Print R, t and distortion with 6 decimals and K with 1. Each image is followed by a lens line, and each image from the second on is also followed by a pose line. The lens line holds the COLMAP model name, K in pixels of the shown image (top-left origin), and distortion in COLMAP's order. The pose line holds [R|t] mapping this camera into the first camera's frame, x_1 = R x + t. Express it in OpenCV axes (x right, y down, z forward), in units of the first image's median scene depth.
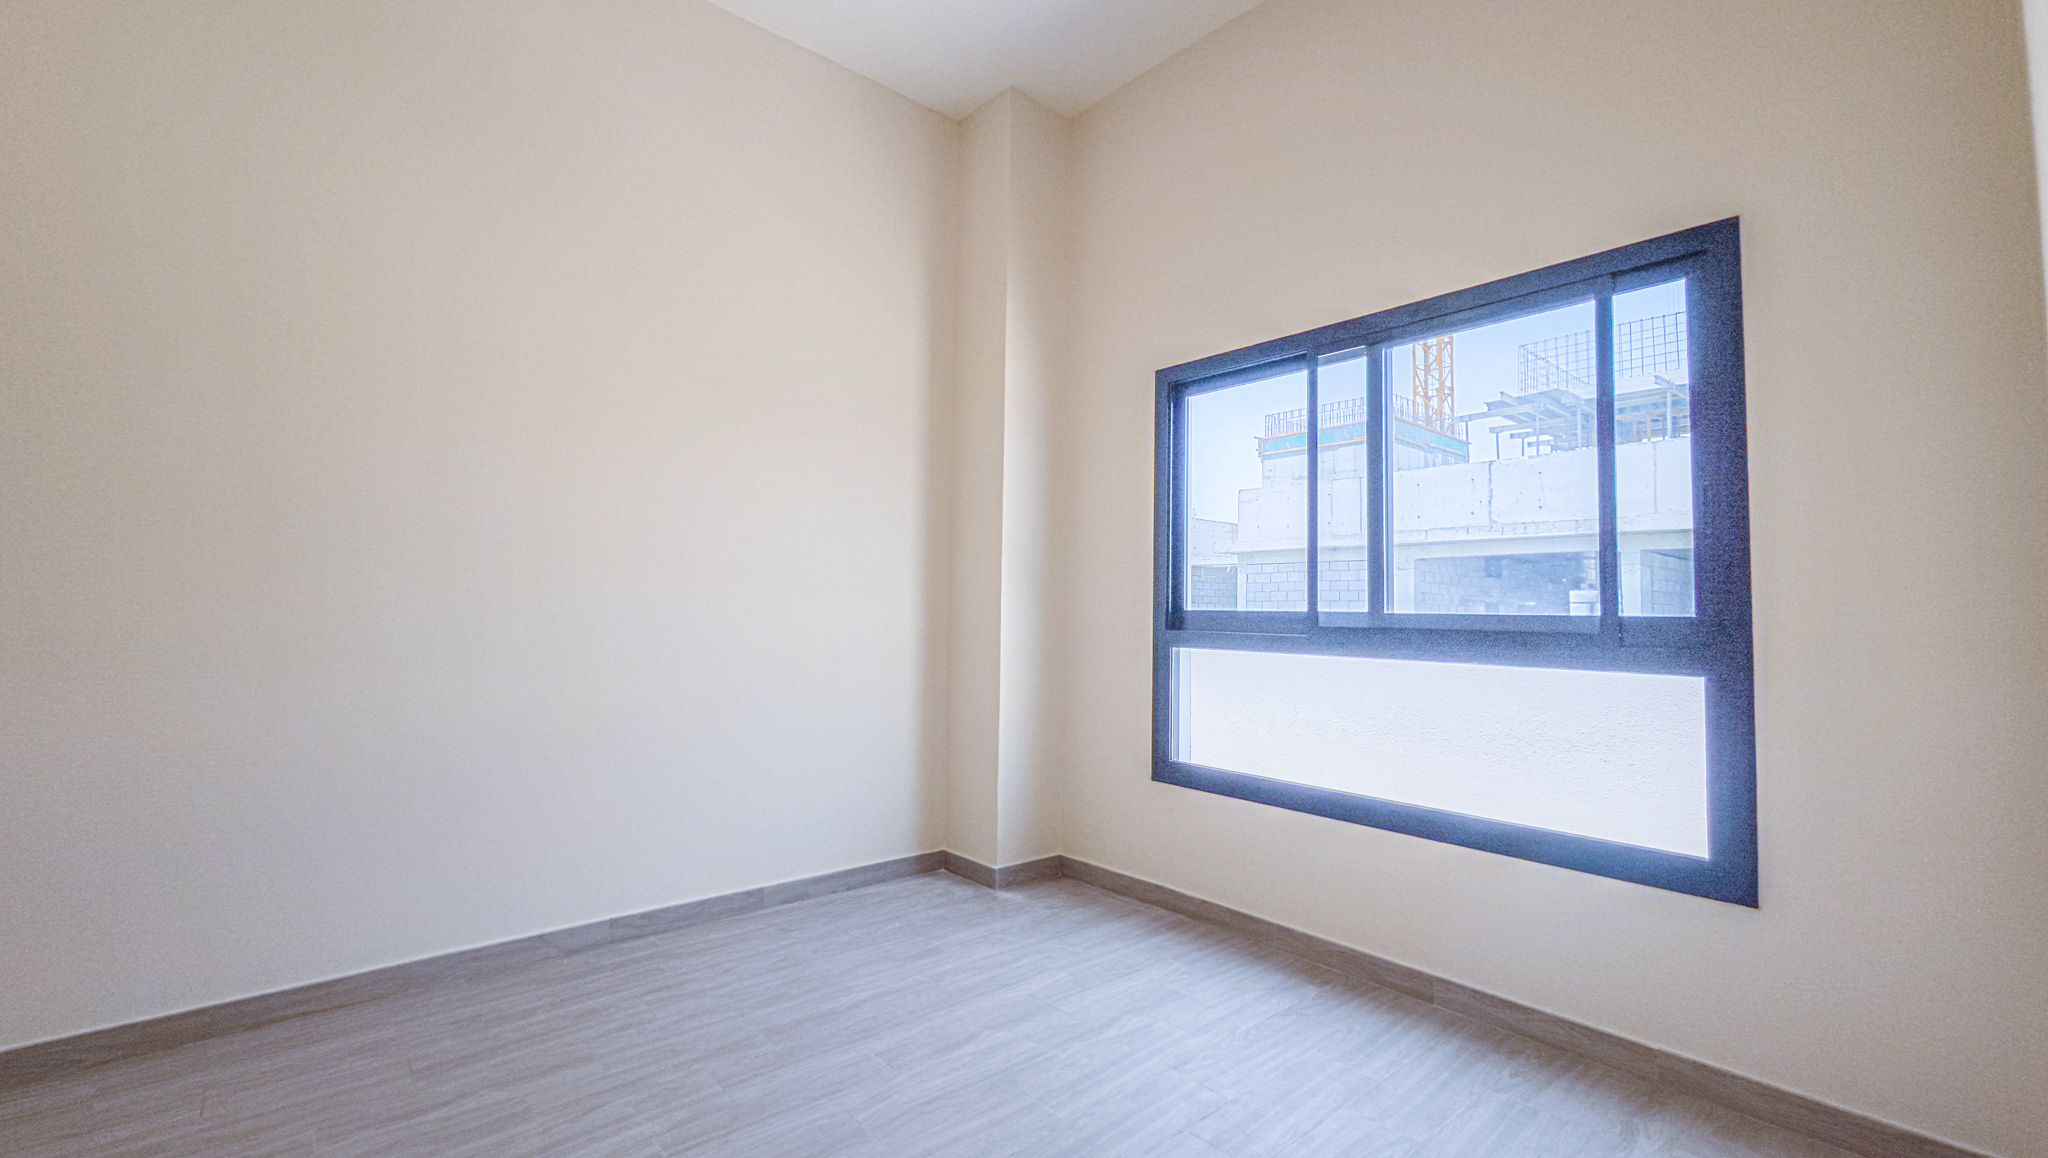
lens RADIAL K [[836.5, 0, 1057.8], [0, 836.5, 567.6], [0, 0, 1]] dist [0.020062, 0.000079]
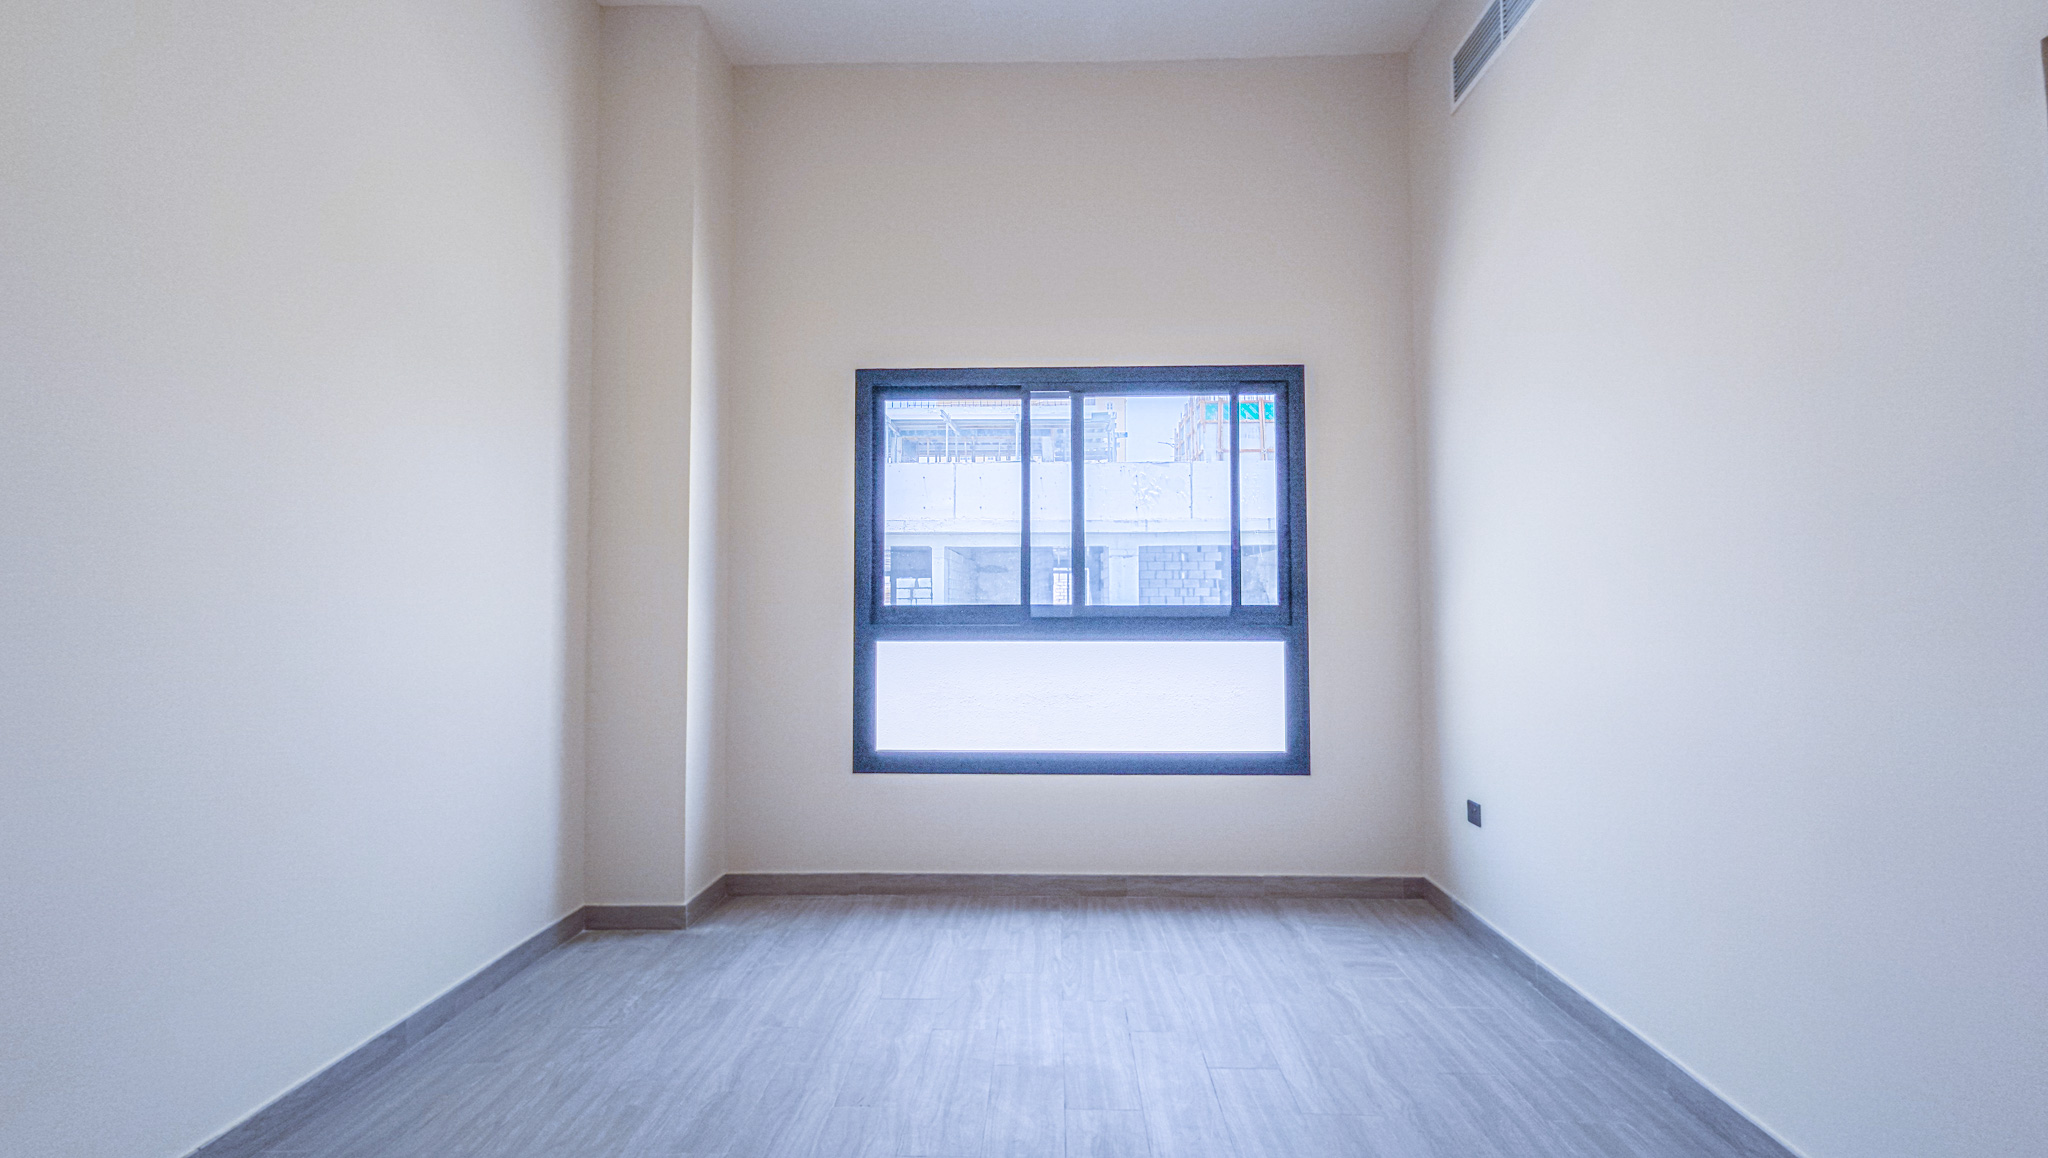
lens RADIAL K [[804.7, 0, 1072.7], [0, 804.7, 569.1], [0, 0, 1]] dist [0.017808, -0.000138]
pose [[0.700945, 0.013014, 0.713097, -0.459050], [-0.025678, 0.999646, 0.006998, -0.008155], [-0.712753, -0.023216, 0.701031, 0.149811]]
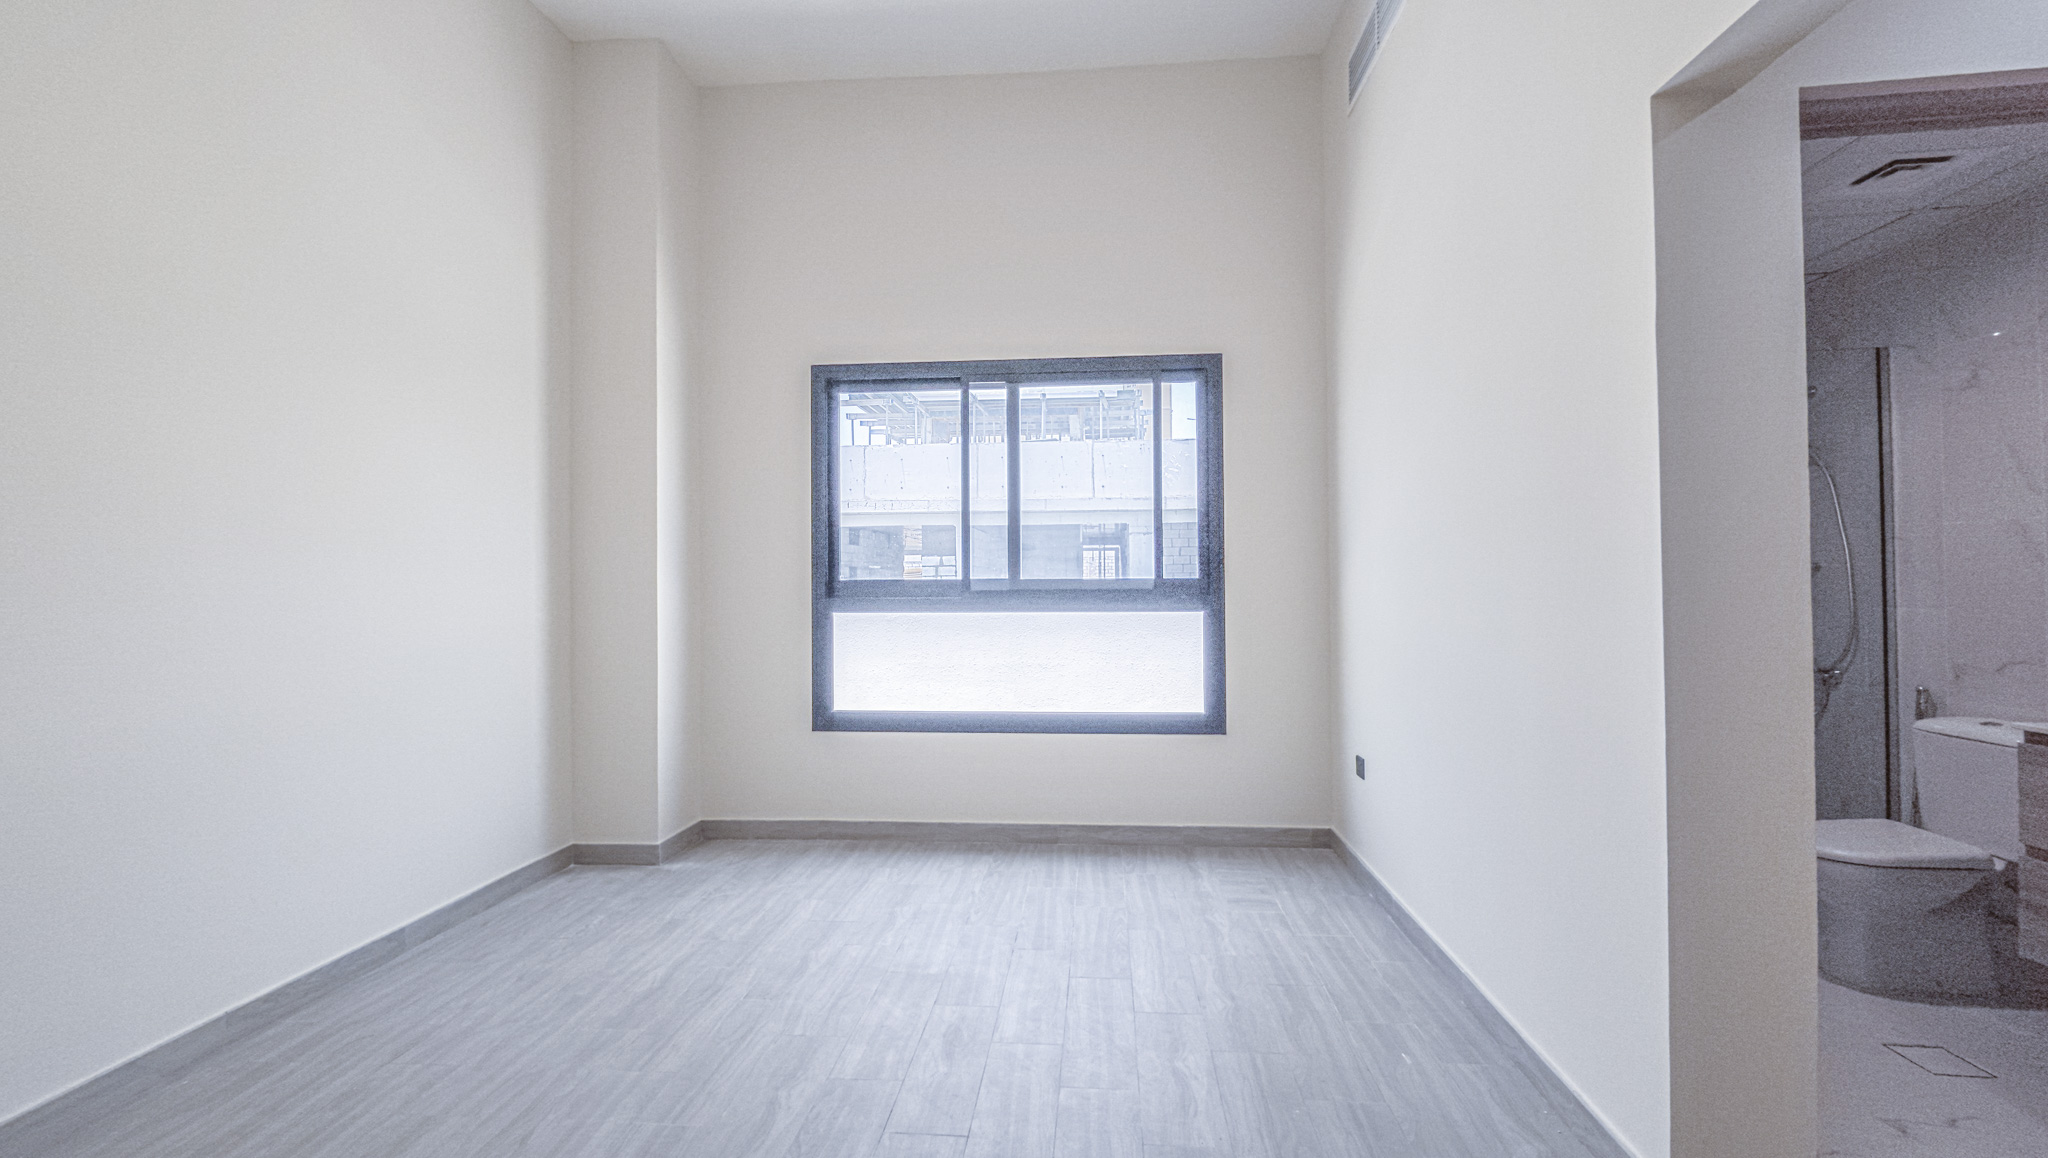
lens RADIAL K [[793.0, 0, 1059.4], [0, 793.0, 563.7], [0, 0, 1]] dist [0.019330, 0.000099]
pose [[0.736520, -0.007060, 0.676379, -0.417271], [-0.017823, 0.999396, 0.029839, -0.010683], [-0.676181, -0.034032, 0.735949, -0.005323]]
